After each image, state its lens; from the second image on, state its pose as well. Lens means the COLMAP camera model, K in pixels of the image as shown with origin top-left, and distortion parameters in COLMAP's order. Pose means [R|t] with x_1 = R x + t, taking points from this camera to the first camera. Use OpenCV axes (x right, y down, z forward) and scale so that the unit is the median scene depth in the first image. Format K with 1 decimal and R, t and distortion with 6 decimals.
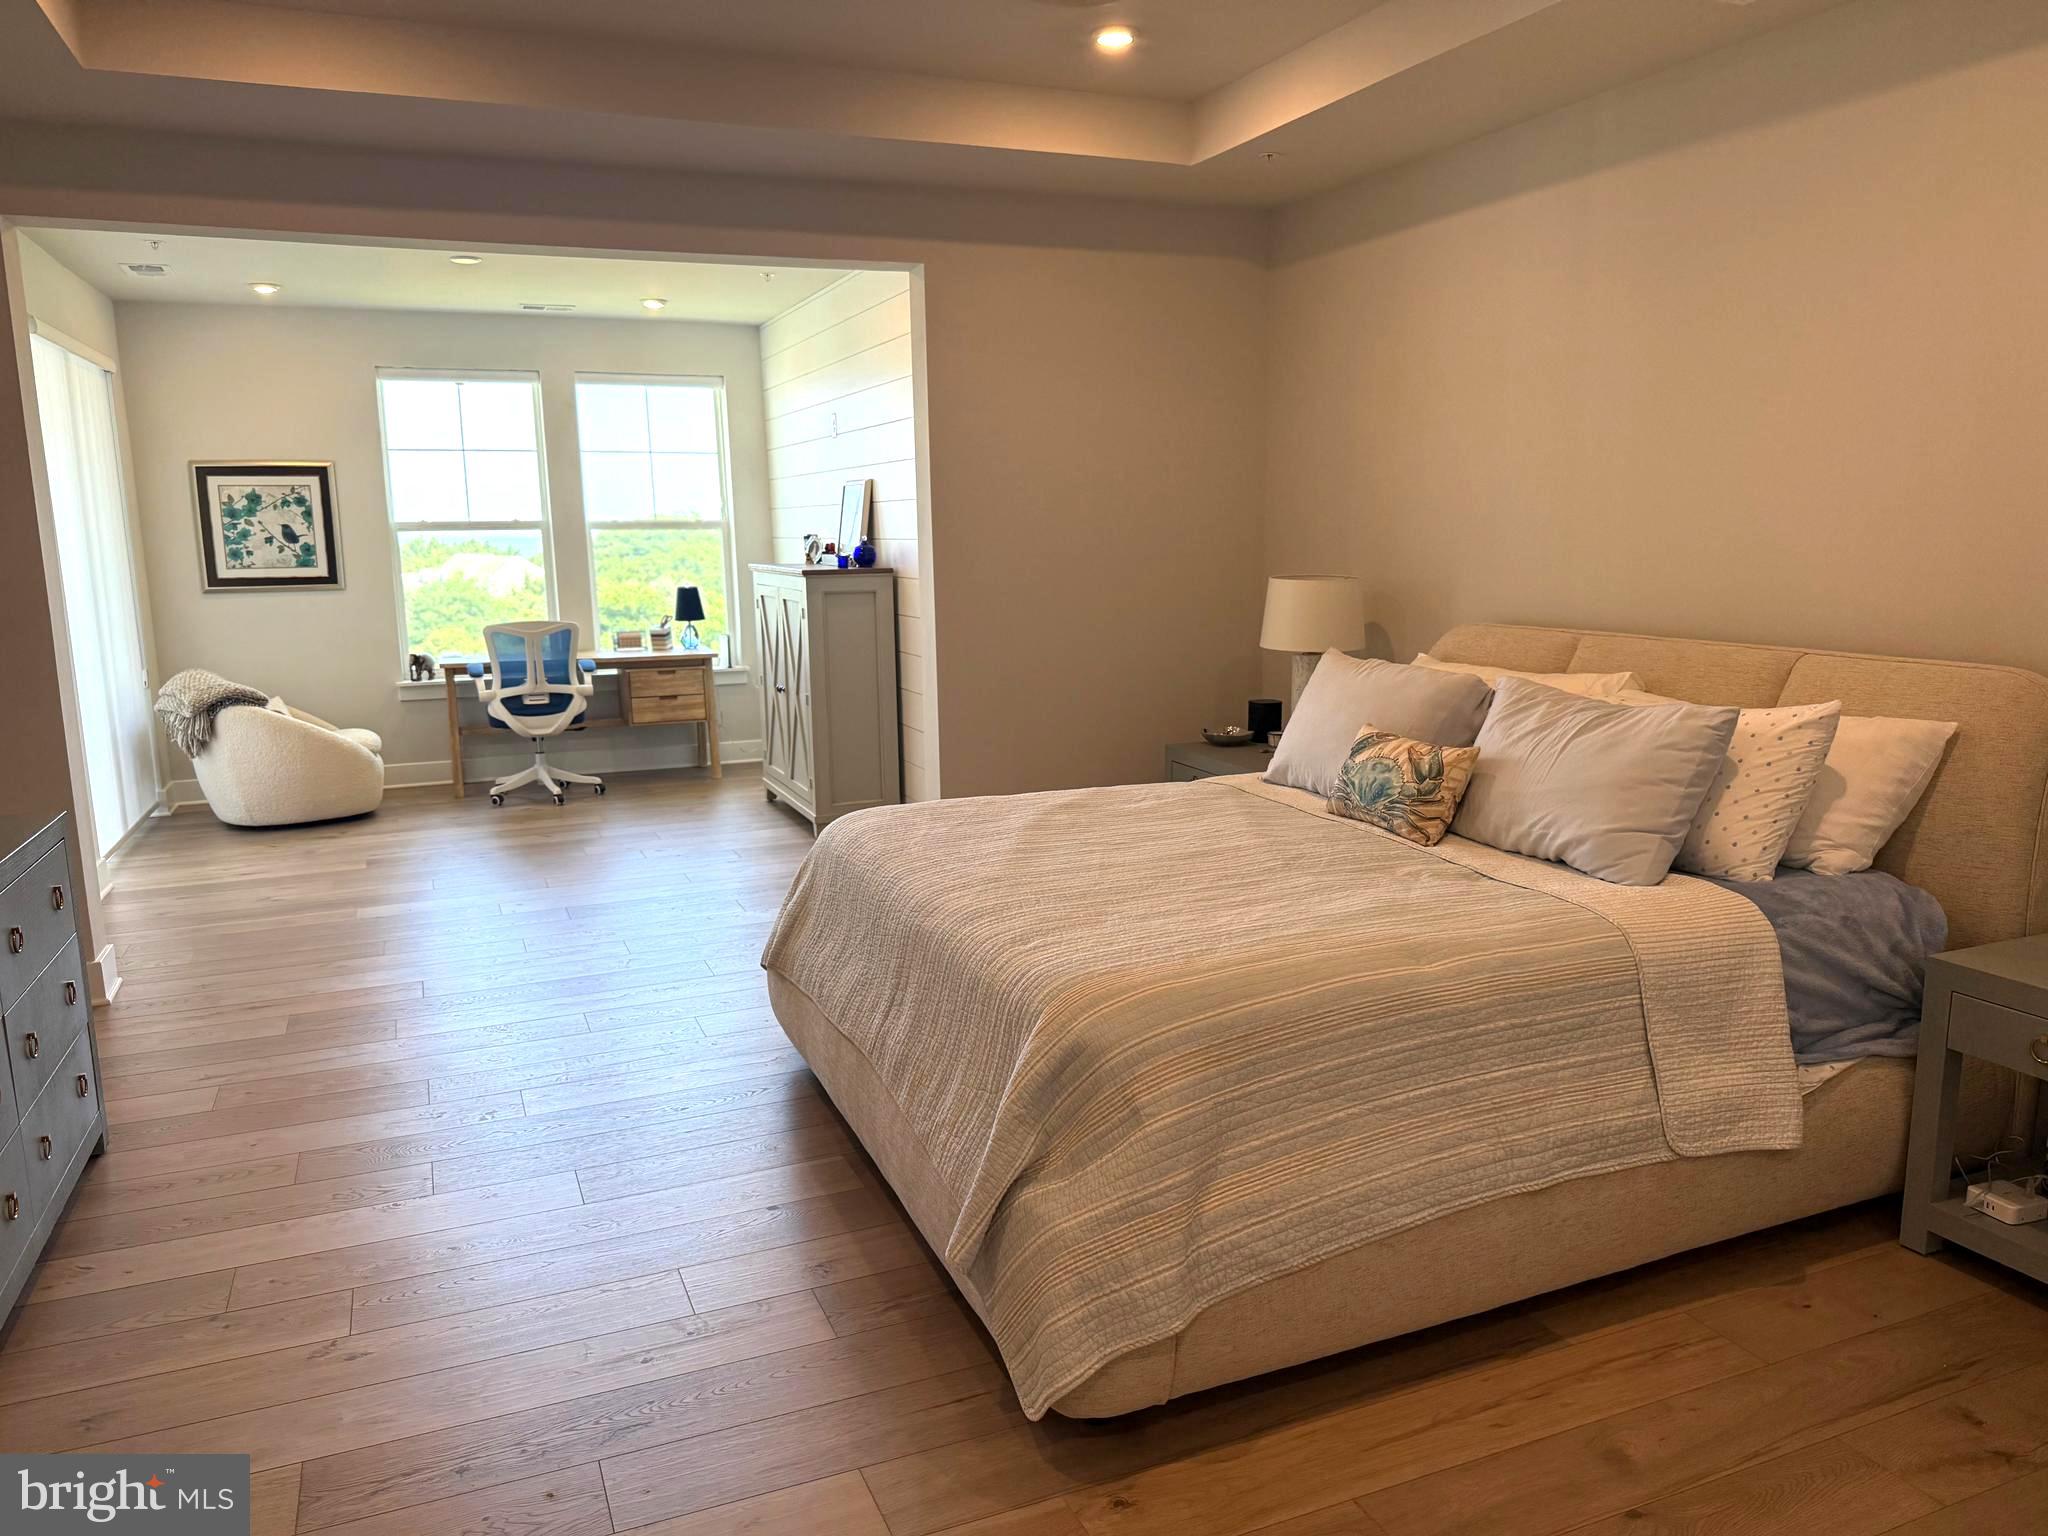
lens RADIAL K [[1427.9, 0, 1022.5], [0, 1427.9, 776.3], [0, 0, 1]] dist [0.033585, -0.052839]
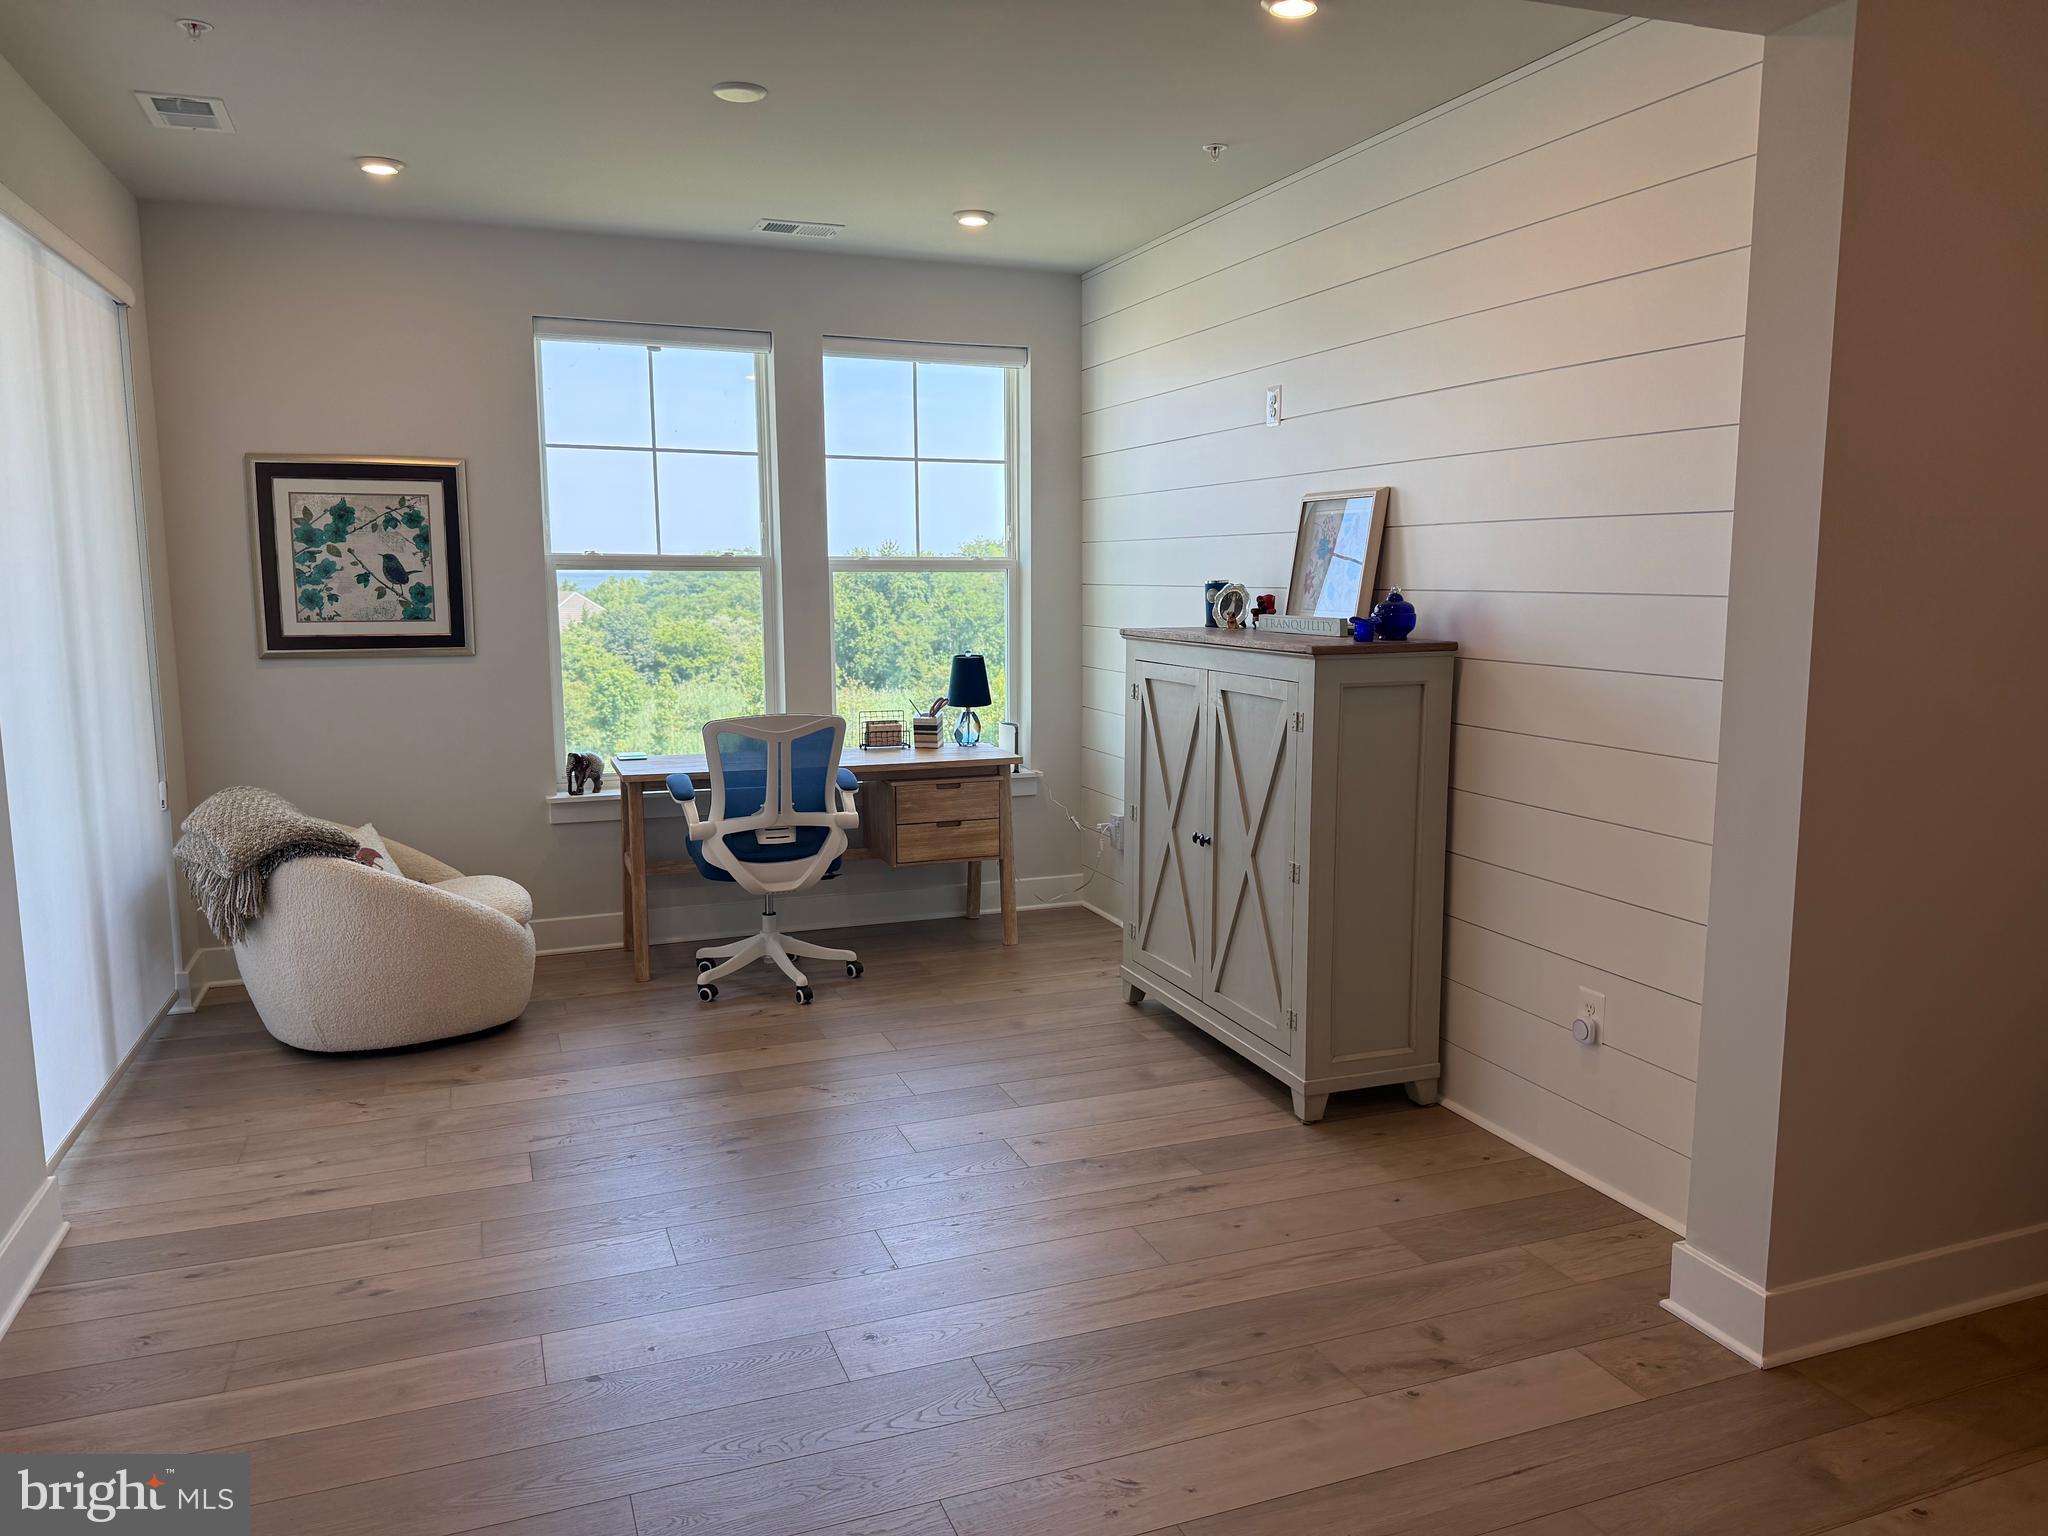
lens RADIAL K [[1427.9, 0, 1032.3], [0, 1427.9, 766.6], [0, 0, 1]] dist [0.033585, -0.052839]
pose [[0.999534, 0.018141, -0.024541, -0.205658], [-0.019010, 0.999183, -0.035664, -0.062219], [0.023874, 0.036114, 0.999062, 0.362817]]
